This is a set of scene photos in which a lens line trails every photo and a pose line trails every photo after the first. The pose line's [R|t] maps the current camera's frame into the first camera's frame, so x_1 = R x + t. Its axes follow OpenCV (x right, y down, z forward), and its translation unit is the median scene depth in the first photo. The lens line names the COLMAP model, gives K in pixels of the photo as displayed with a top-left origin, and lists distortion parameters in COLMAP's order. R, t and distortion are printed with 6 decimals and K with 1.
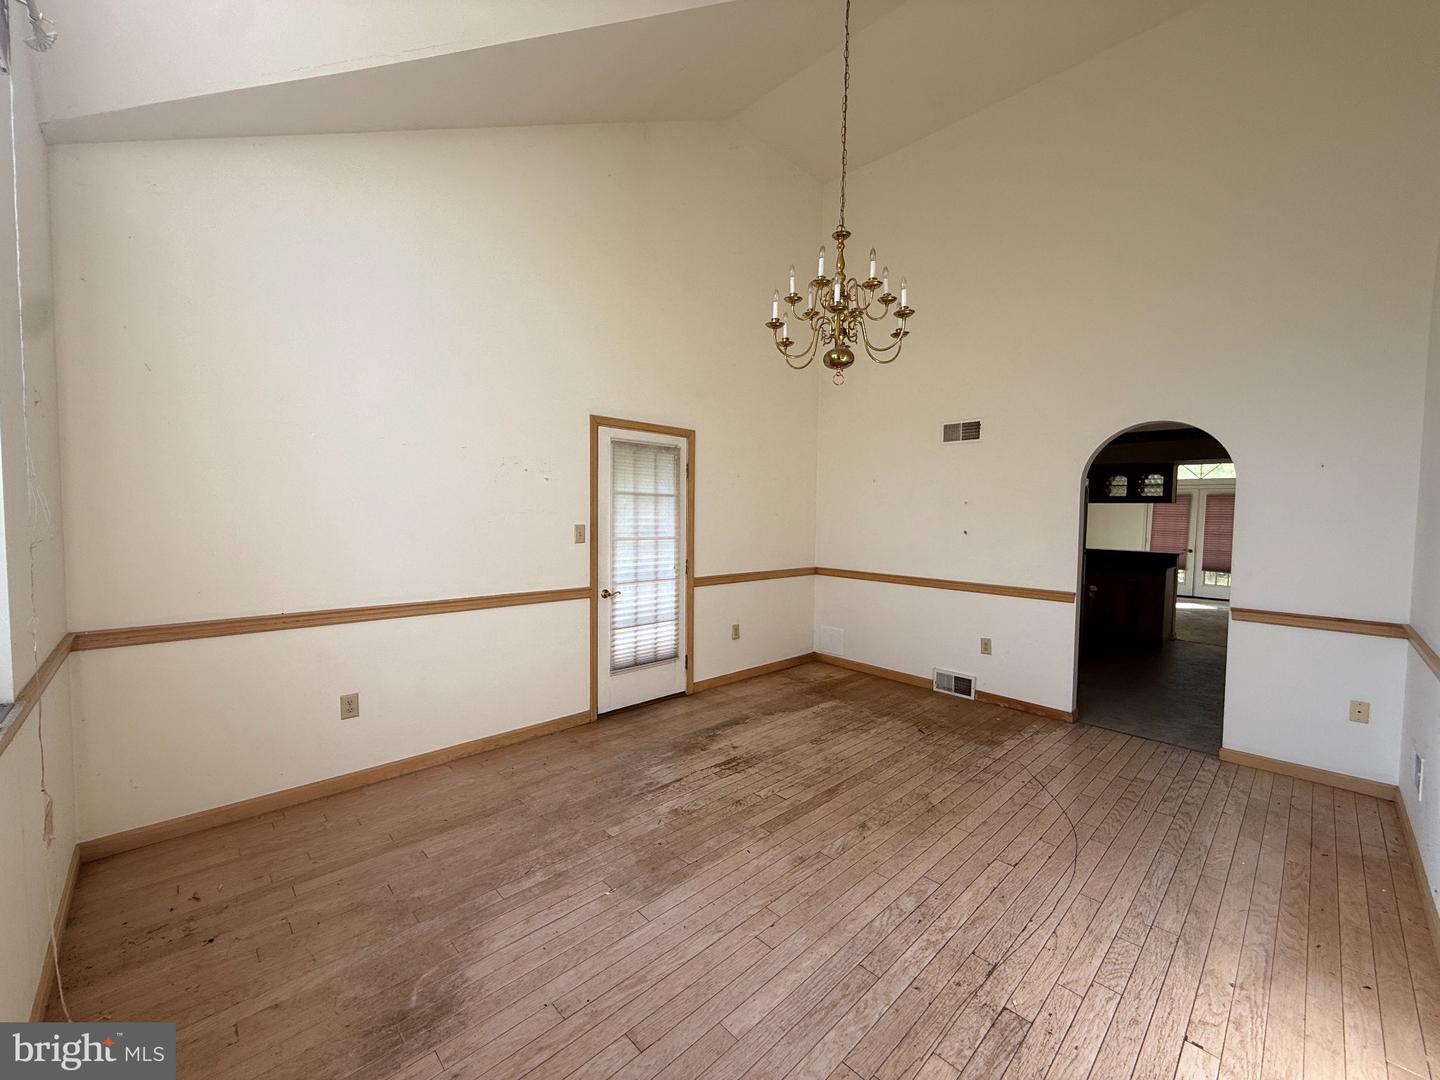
lens RADIAL K [[574.0, 0, 714.1], [0, 574.0, 540.4], [0, 0, 1]] dist [0.000367, -0.000061]
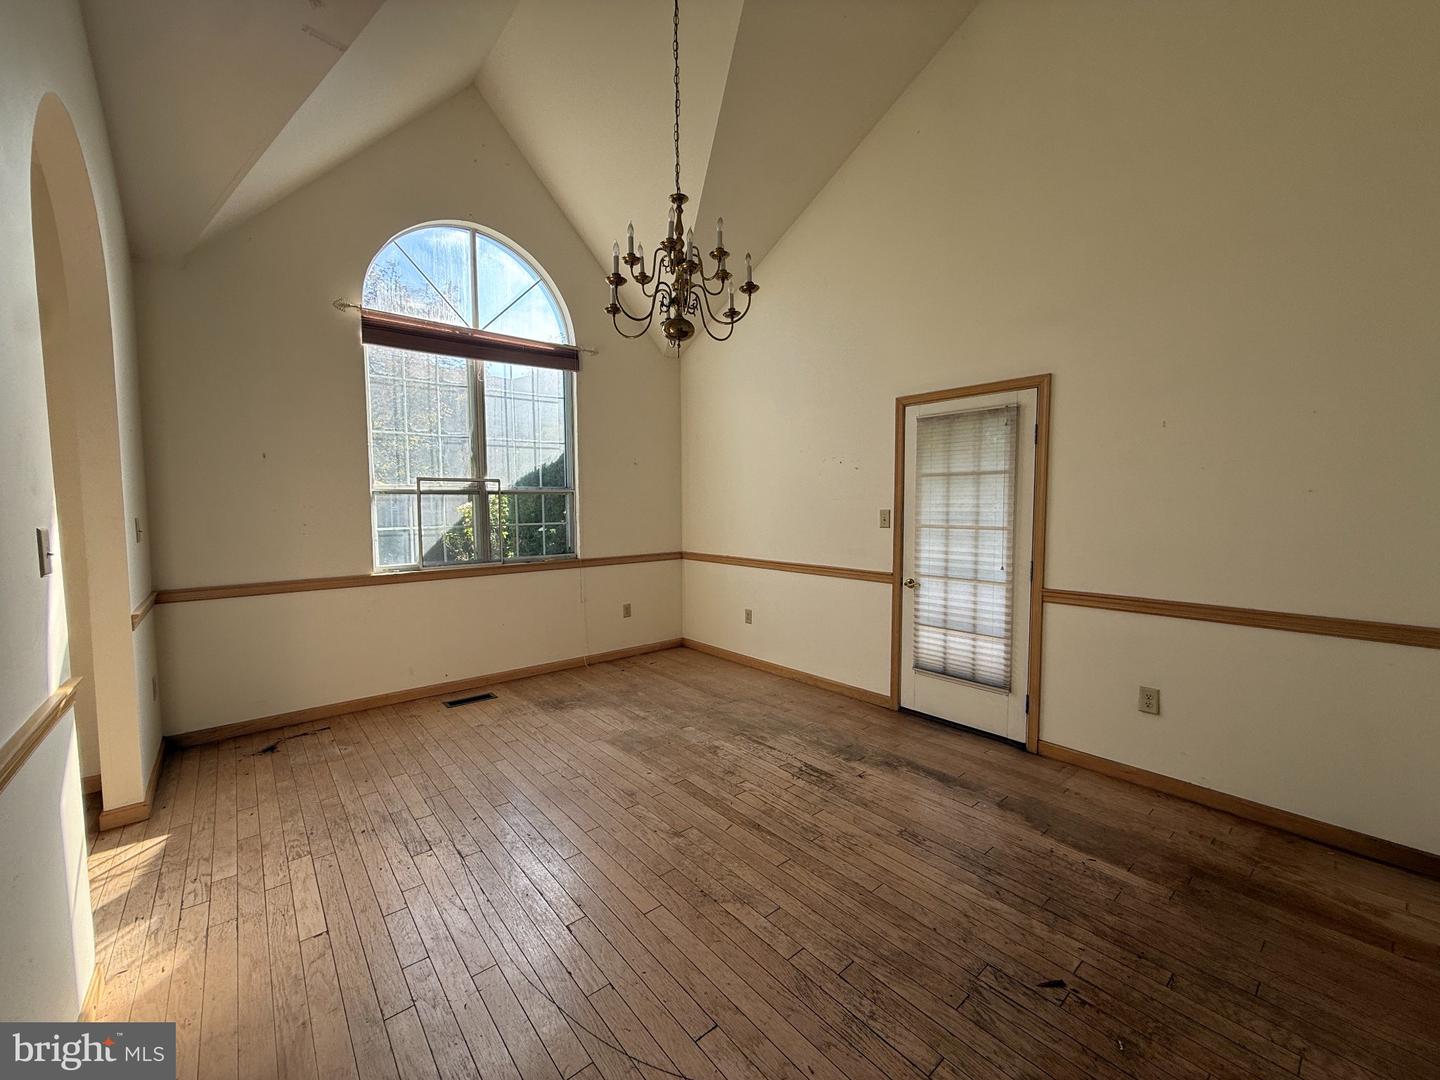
lens RADIAL K [[574.0, 0, 719.3], [0, 574.0, 542.1], [0, 0, 1]] dist [0.000367, -0.000061]
pose [[-0.058031, 0.052919, -0.996911, 0.767999], [-0.041068, 0.997622, 0.055347, -0.014161], [0.997470, 0.044153, -0.055719, 0.737437]]
